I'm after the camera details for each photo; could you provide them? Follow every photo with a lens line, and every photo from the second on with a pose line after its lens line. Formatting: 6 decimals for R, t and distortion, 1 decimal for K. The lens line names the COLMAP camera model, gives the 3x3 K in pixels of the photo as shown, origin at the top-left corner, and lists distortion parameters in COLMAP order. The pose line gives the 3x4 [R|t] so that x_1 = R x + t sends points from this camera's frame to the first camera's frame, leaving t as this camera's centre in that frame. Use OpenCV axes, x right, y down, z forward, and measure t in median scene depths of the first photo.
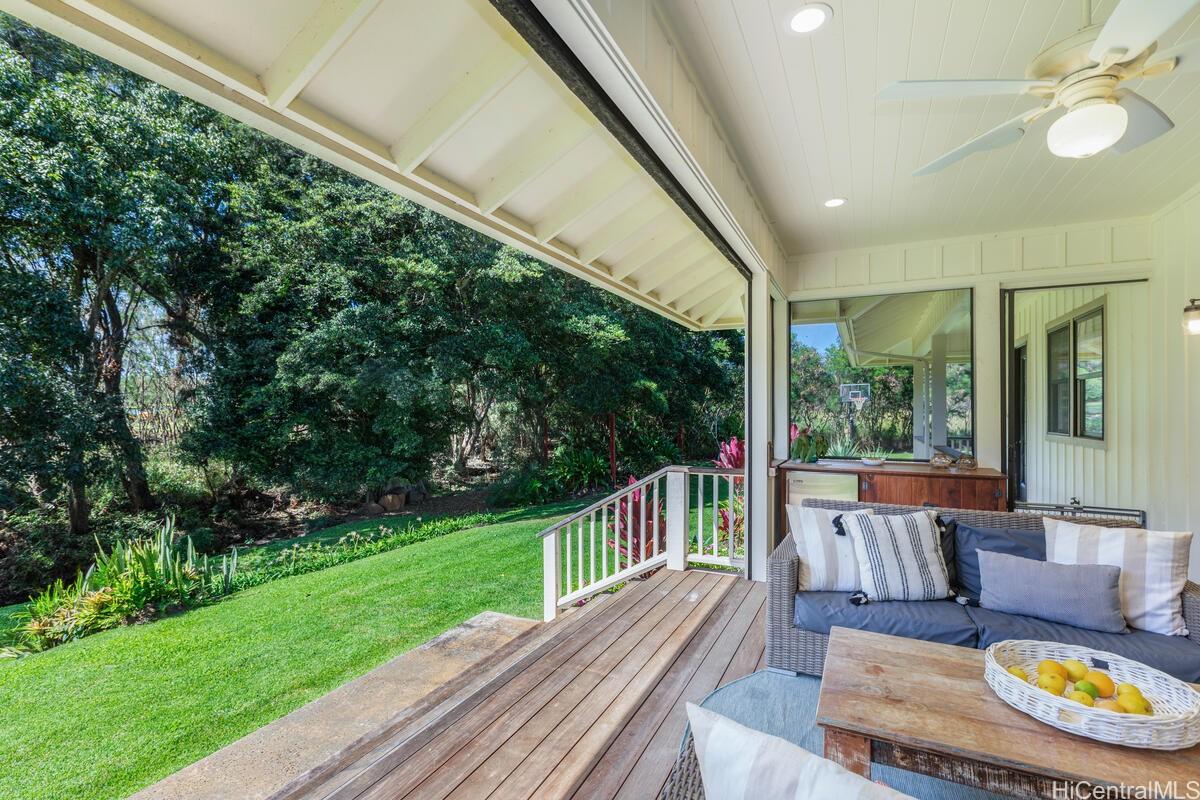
lens RADIAL K [[545.1, 0, 601.2], [0, 545.1, 404.3], [0, 0, 1]] dist [0.000417, 0.001617]
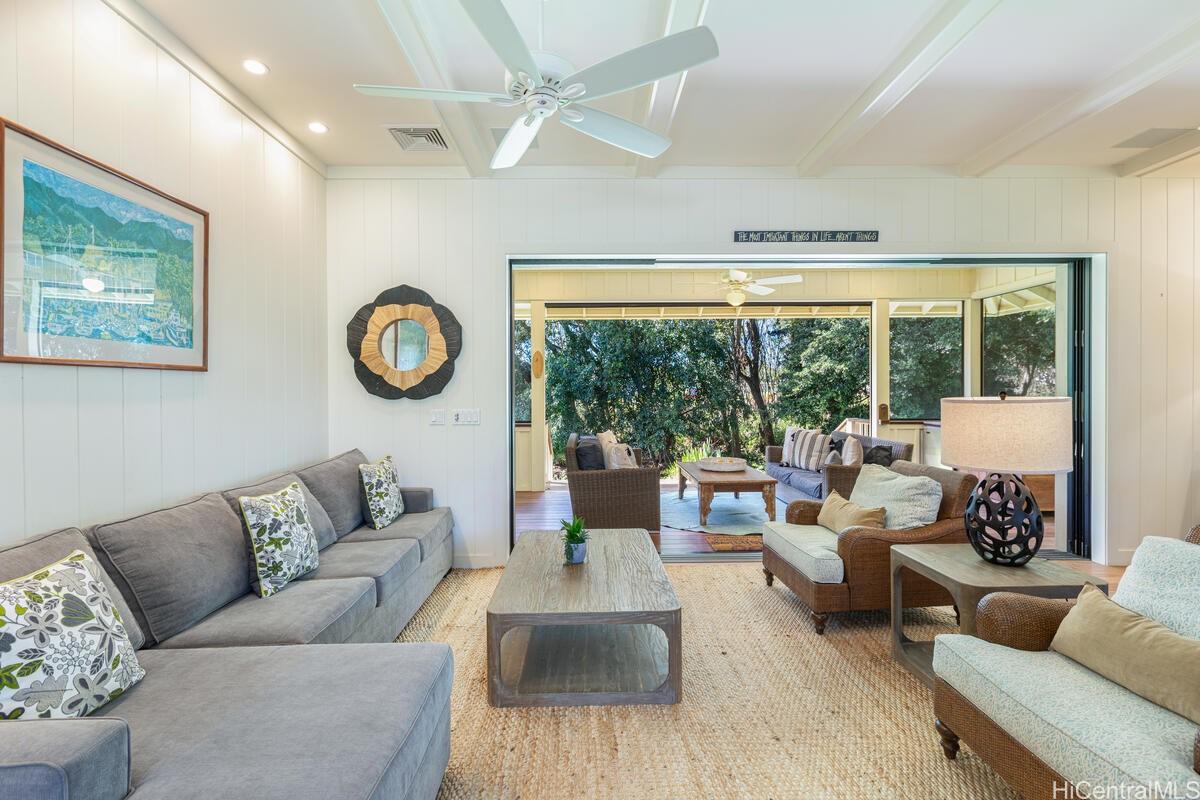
lens RADIAL K [[545.1, 0, 597.3], [0, 545.1, 404.3], [0, 0, 1]] dist [0.000417, 0.001617]
pose [[0.447945, 0.016674, -0.893906, 0.969188], [0.022316, 0.999306, 0.029822, 0.001275], [0.893783, -0.033307, 0.447262, -0.343333]]
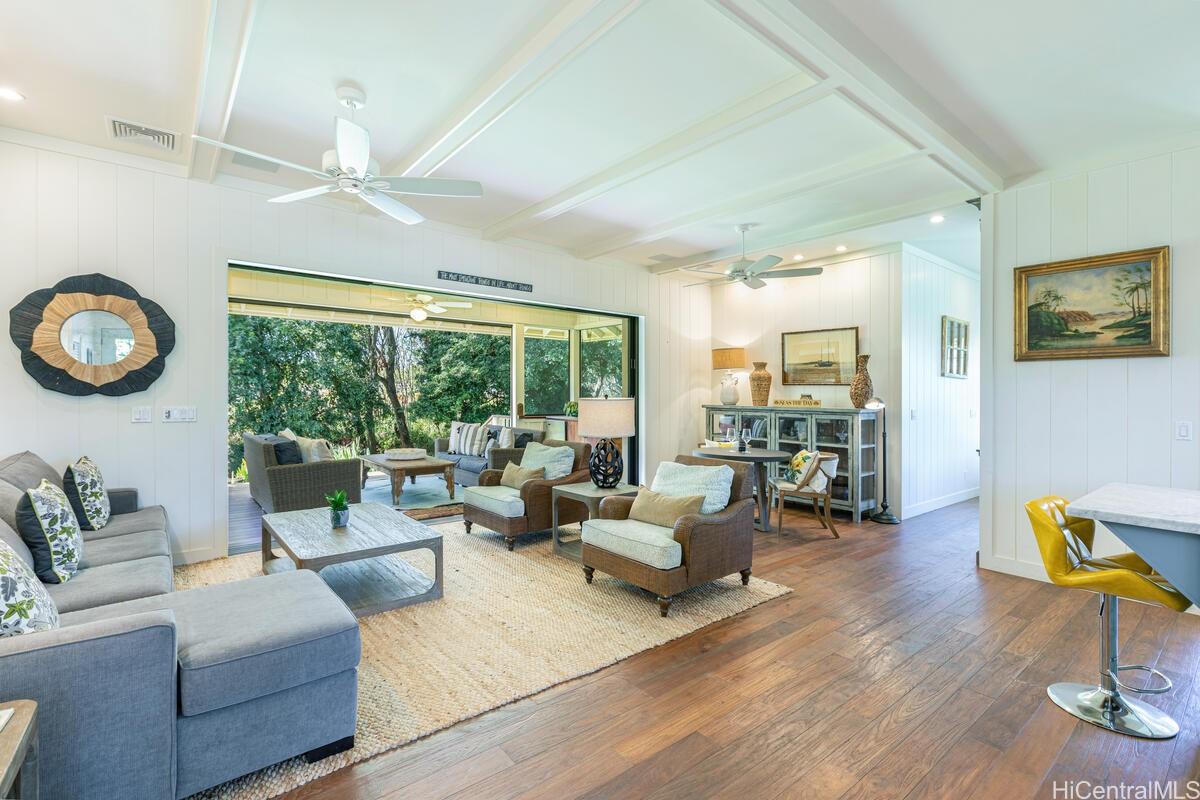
lens RADIAL K [[545.1, 0, 590.3], [0, 545.1, 397.7], [0, 0, 1]] dist [0.000417, 0.001617]
pose [[0.900183, 0.010259, -0.435391, 1.044219], [-0.000258, 0.999735, 0.023023, -0.002477], [0.435512, -0.020613, 0.899947, -0.564243]]
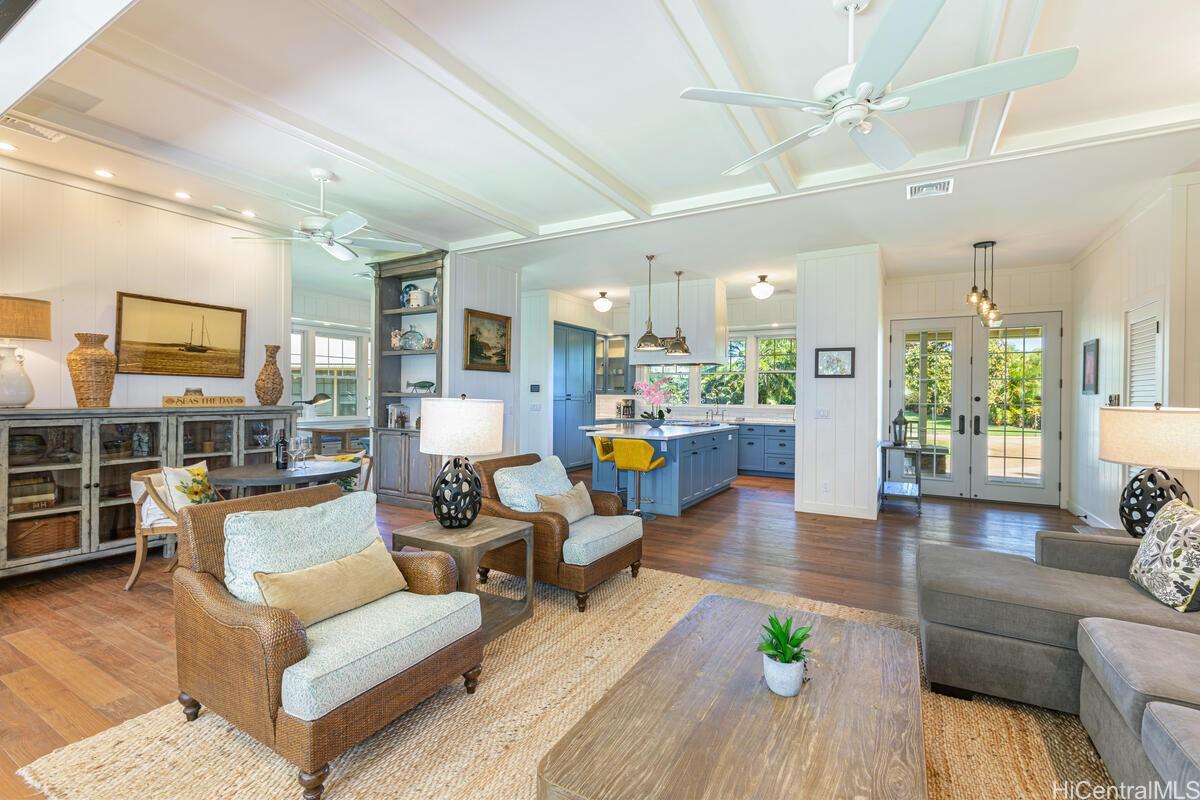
lens RADIAL K [[545.1, 0, 601.5], [0, 545.1, 396.2], [0, 0, 1]] dist [0.000417, 0.001617]
pose [[0.071617, -0.001309, 0.997431, 0.255532], [-0.028268, 0.999595, 0.003341, 0.006679], [-0.997032, -0.028435, 0.071551, -0.075199]]
